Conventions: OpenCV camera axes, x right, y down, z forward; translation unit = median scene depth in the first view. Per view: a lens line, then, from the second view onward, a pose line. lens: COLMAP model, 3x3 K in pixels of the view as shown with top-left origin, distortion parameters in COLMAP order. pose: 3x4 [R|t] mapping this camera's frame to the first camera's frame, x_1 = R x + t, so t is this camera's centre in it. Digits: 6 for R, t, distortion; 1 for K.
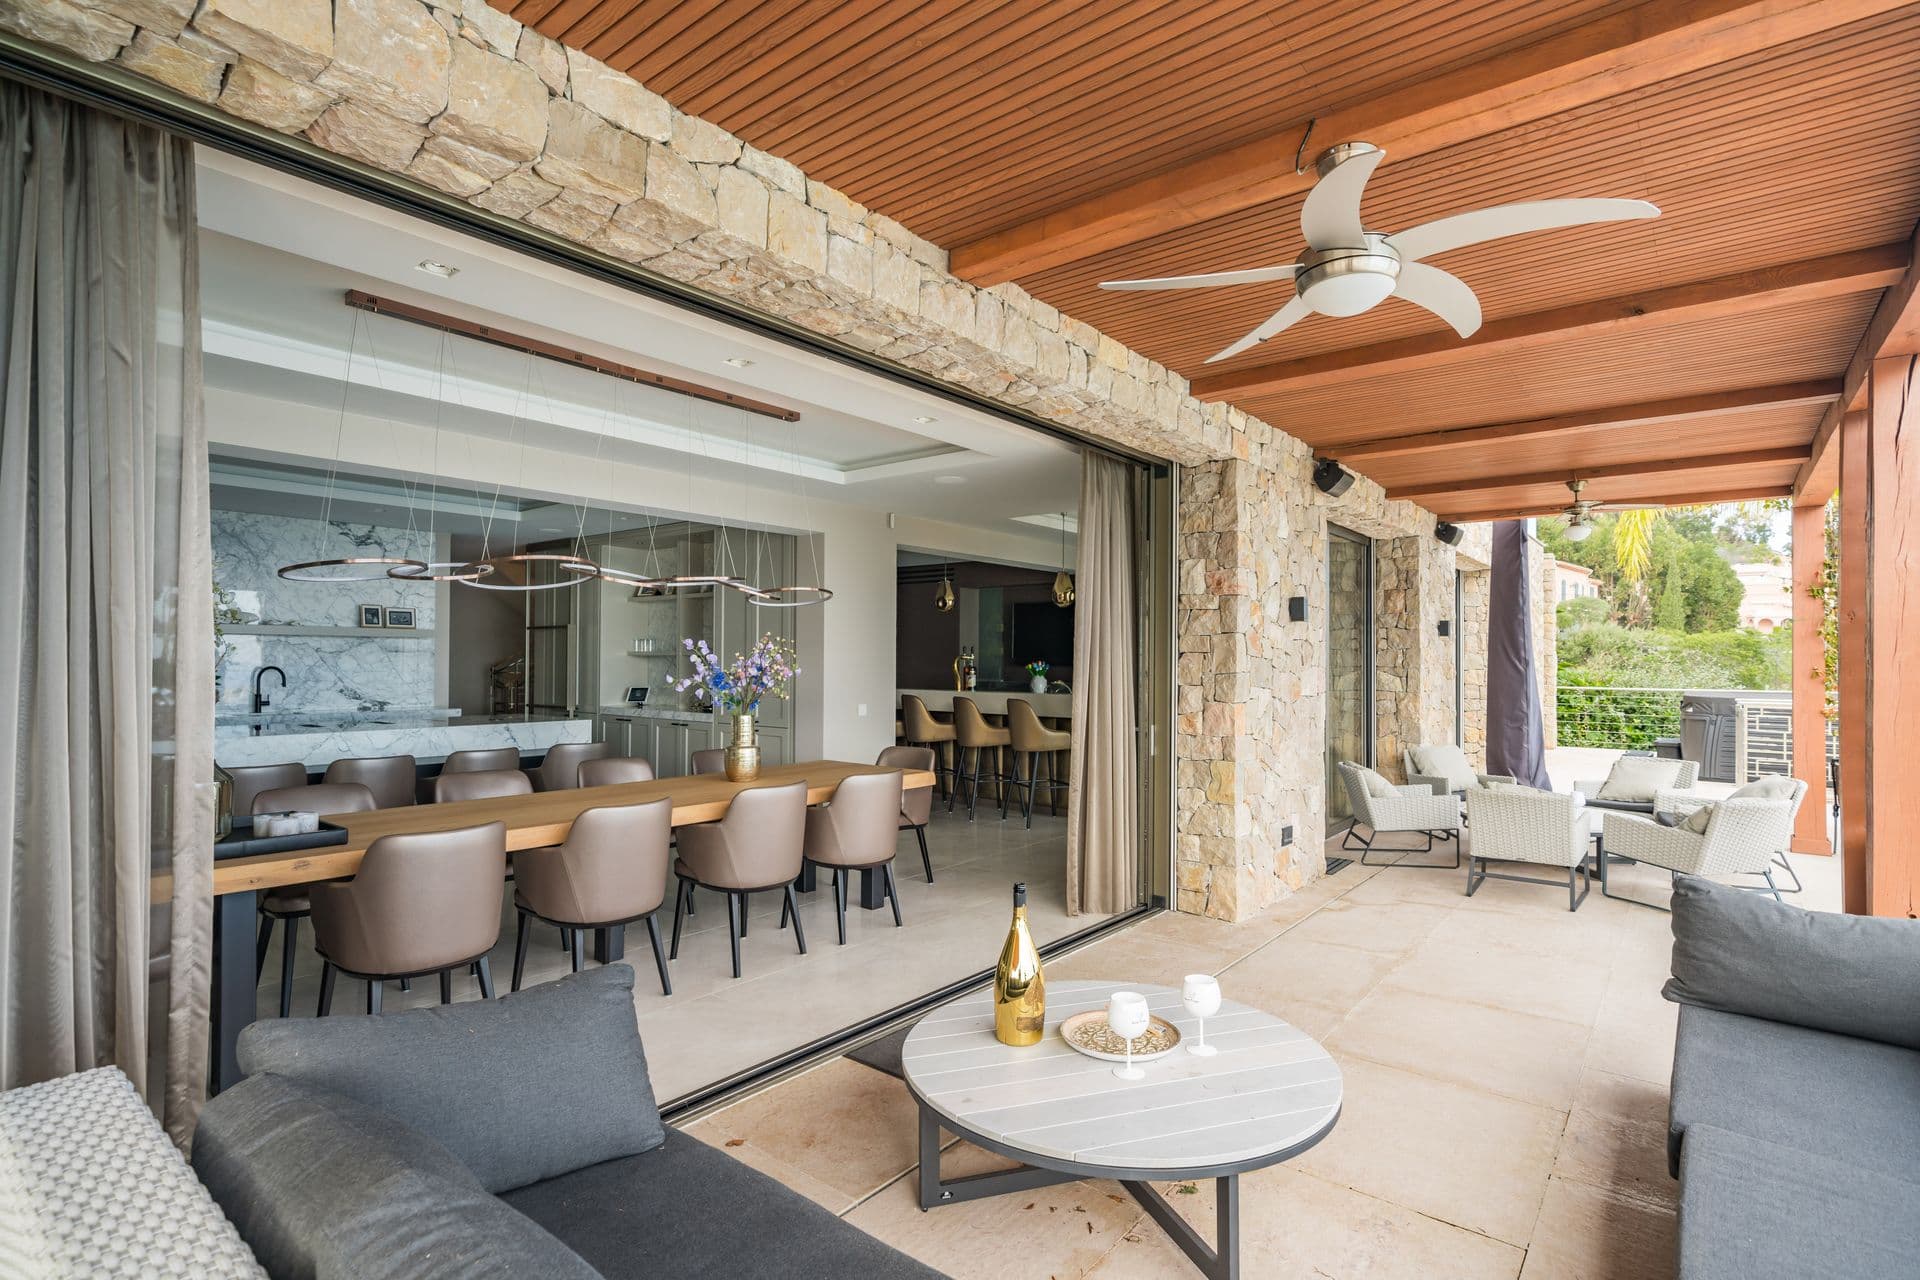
lens RADIAL K [[953.5, 0, 952.8], [0, 953.5, 648.2], [0, 0, 1]] dist [0.003324, 0.000202]
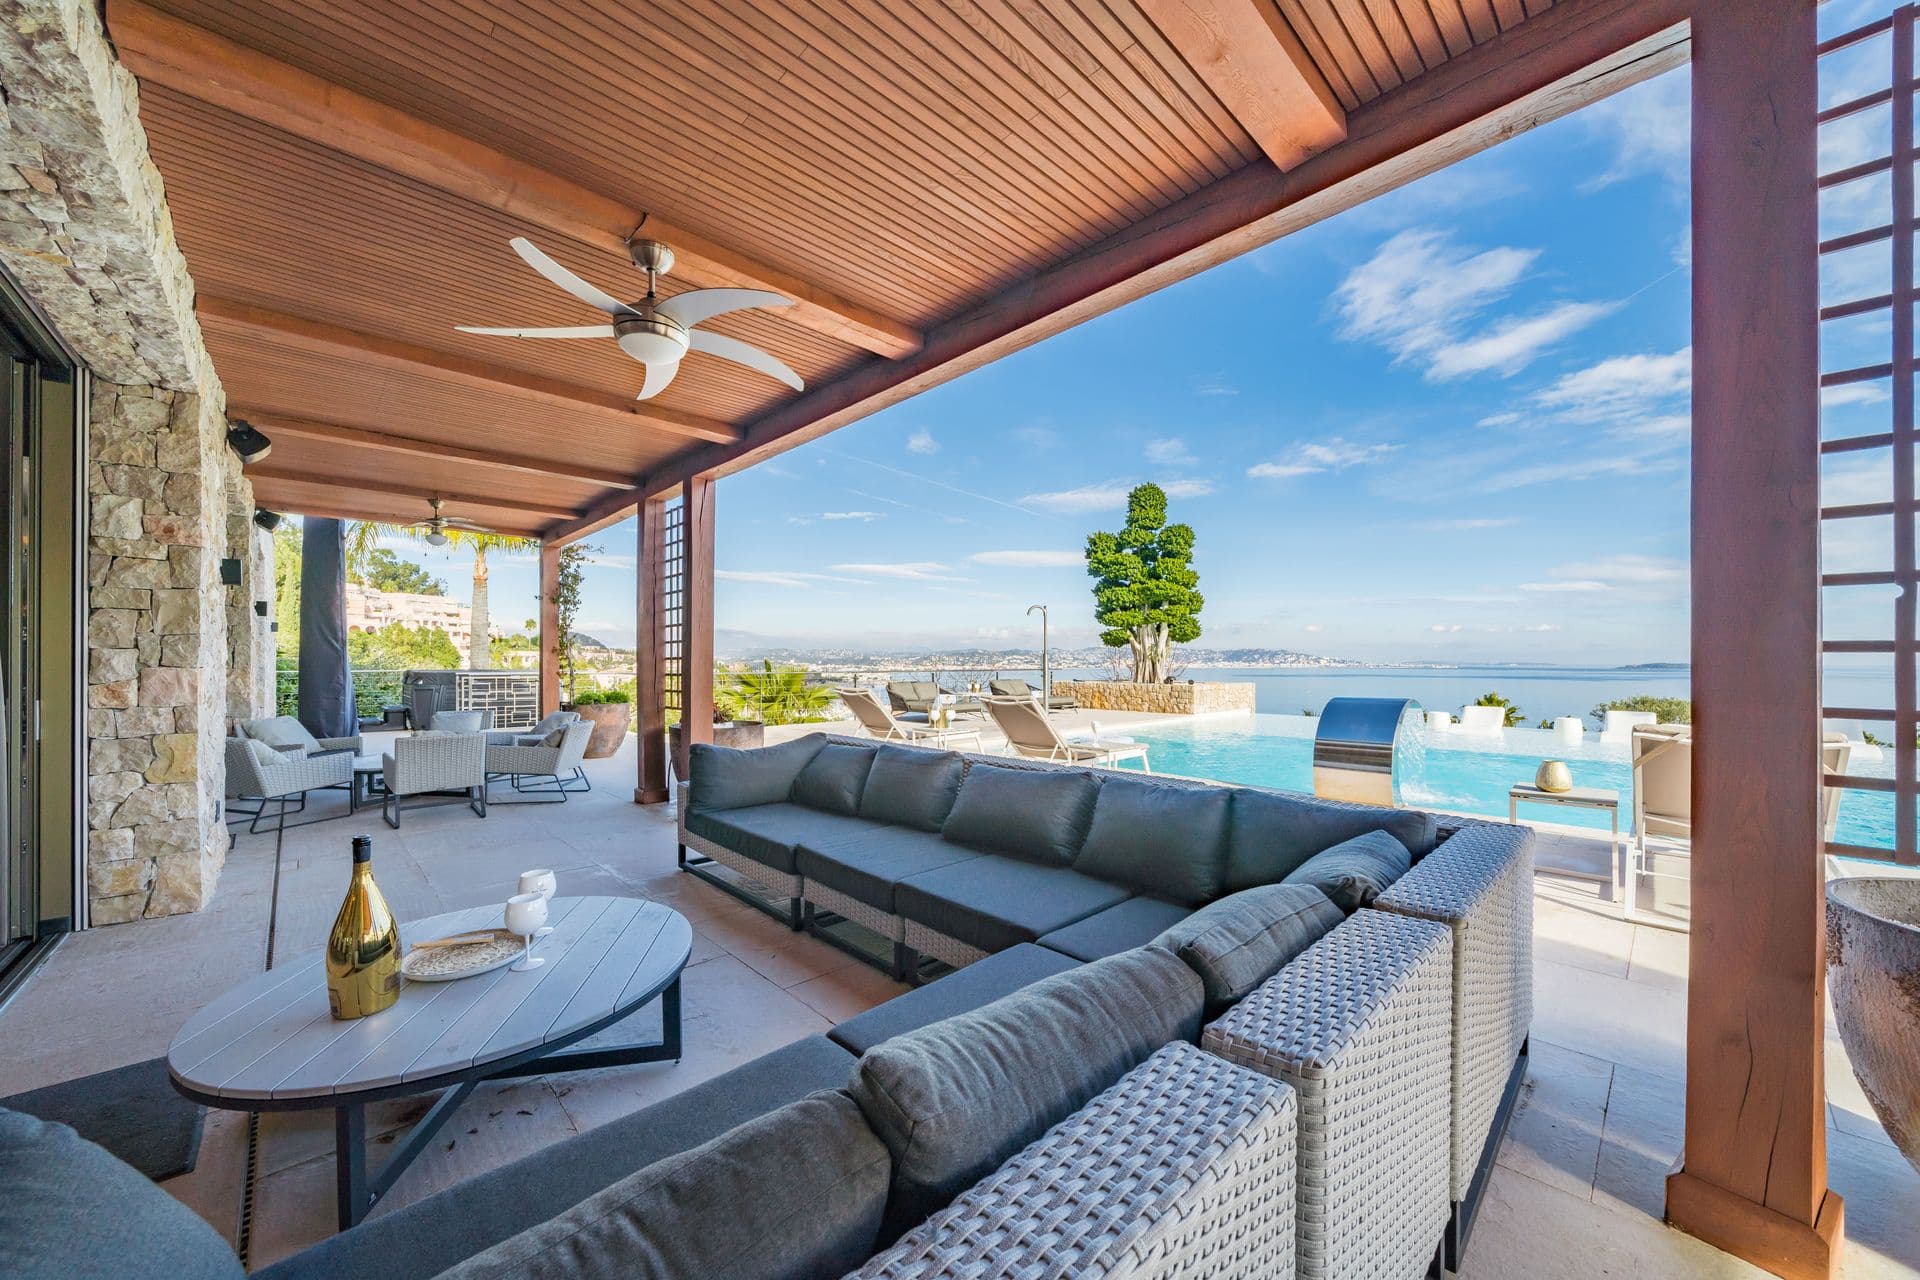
lens RADIAL K [[702.2, 0, 974.6], [0, 702.2, 656.5], [0, 0, 1]] dist [-0.002846, -0.000050]
pose [[0.110243, 0.000919, 0.993904, -0.270778], [-0.011393, 0.999935, 0.000339, 0.037867], [-0.993839, -0.011361, 0.110246, 0.197464]]
